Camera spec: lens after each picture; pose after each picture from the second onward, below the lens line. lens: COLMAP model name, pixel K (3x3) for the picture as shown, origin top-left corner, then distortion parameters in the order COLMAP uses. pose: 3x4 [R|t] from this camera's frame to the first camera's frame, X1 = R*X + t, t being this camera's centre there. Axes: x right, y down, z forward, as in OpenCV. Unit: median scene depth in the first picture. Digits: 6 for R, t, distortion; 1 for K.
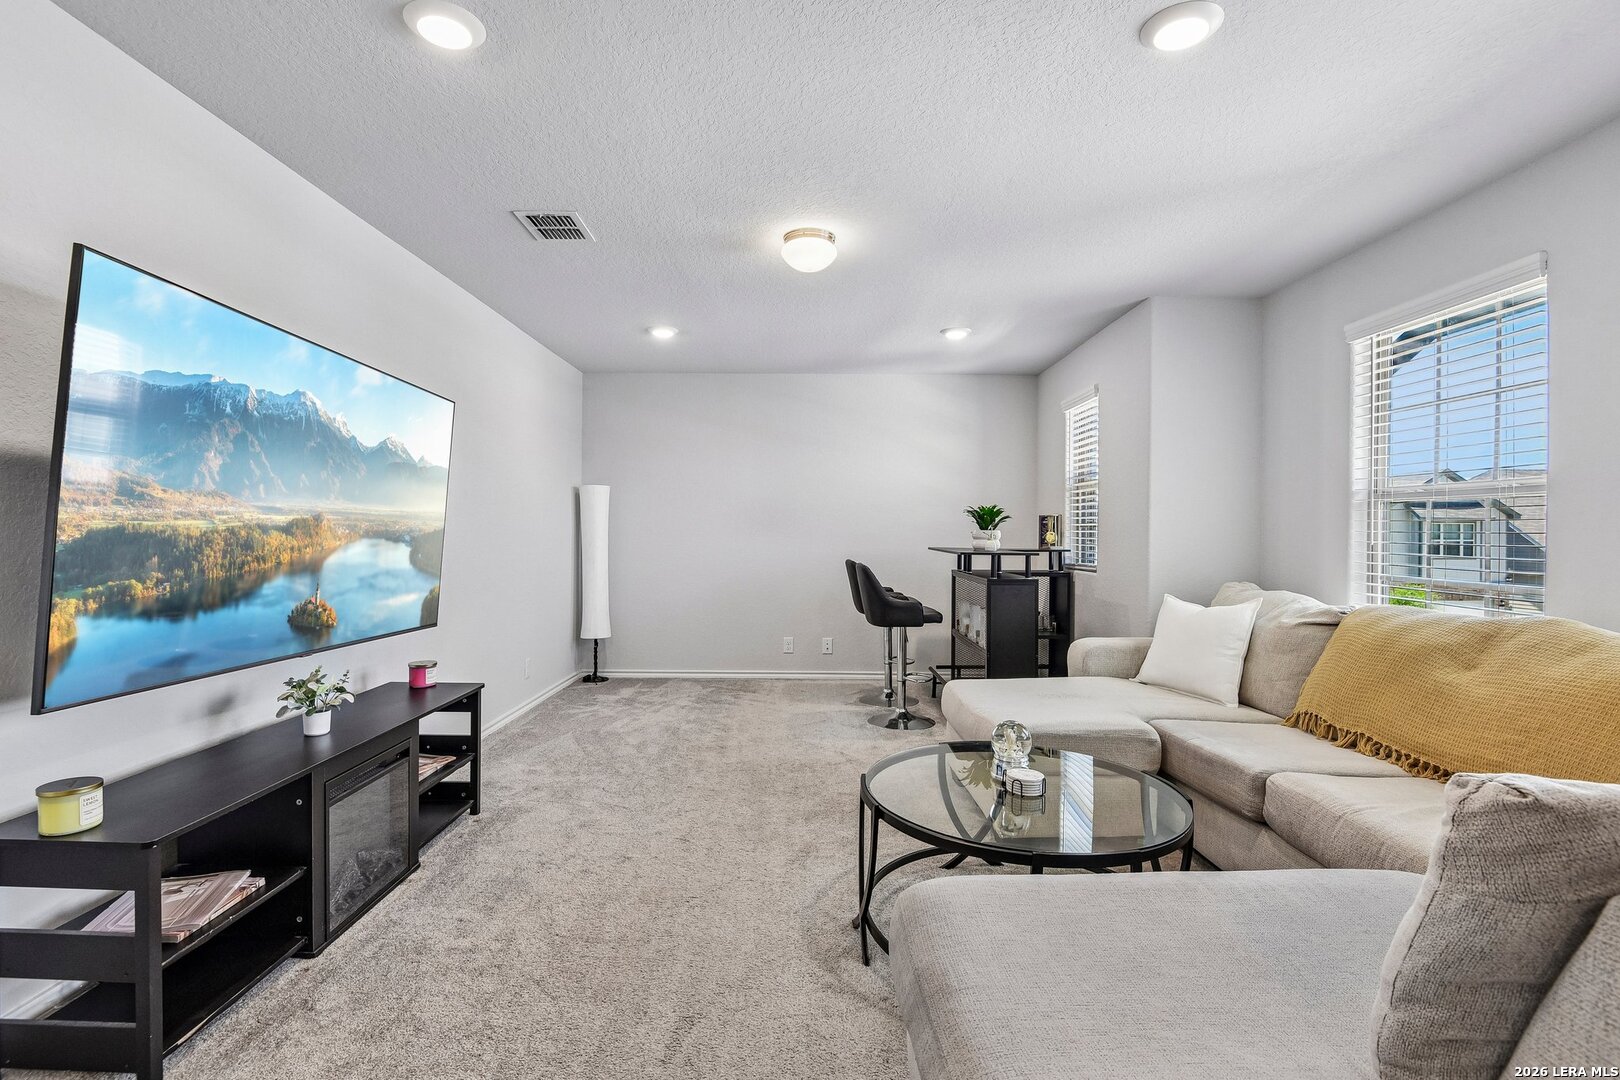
lens RADIAL K [[769.5, 0, 805.2], [0, 769.5, 541.5], [0, 0, 1]] dist [-0.013714, -0.000539]
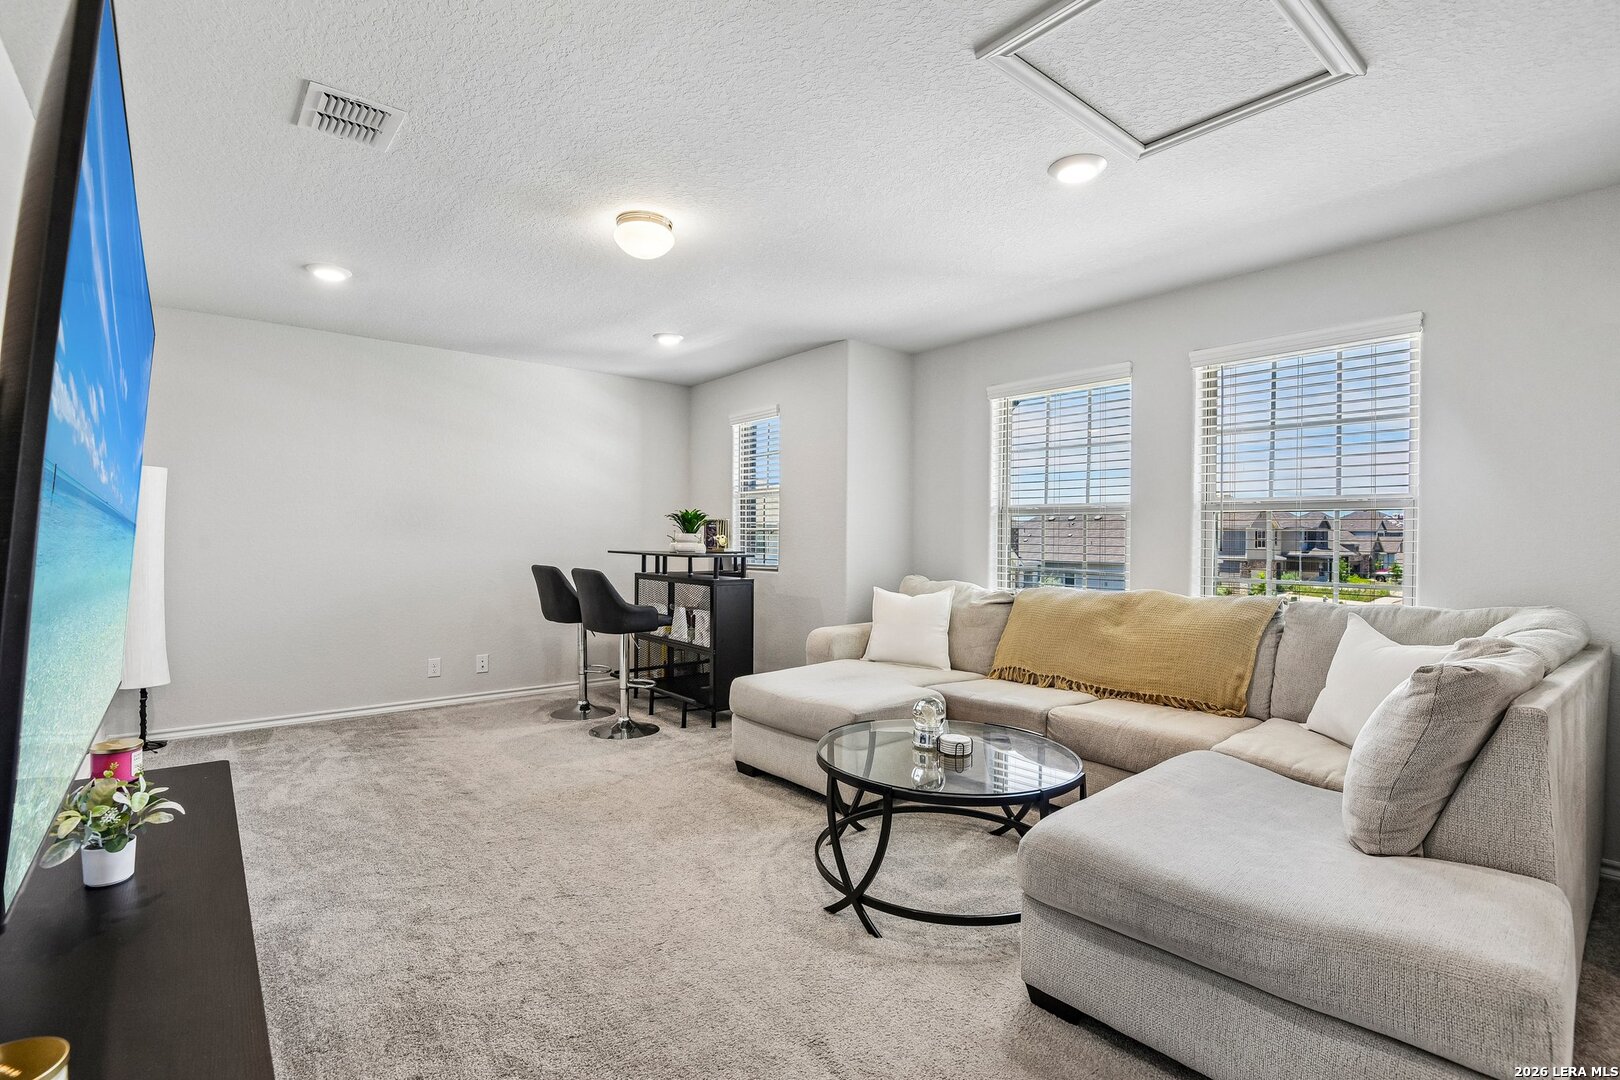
lens RADIAL K [[769.5, 0, 807.1], [0, 769.5, 540.9], [0, 0, 1]] dist [-0.013714, -0.000539]
pose [[0.757854, -0.002652, 0.652419, -0.393366], [0.003550, 0.999994, -0.000058, -0.004619], [-0.652414, 0.002360, 0.757859, 0.136271]]
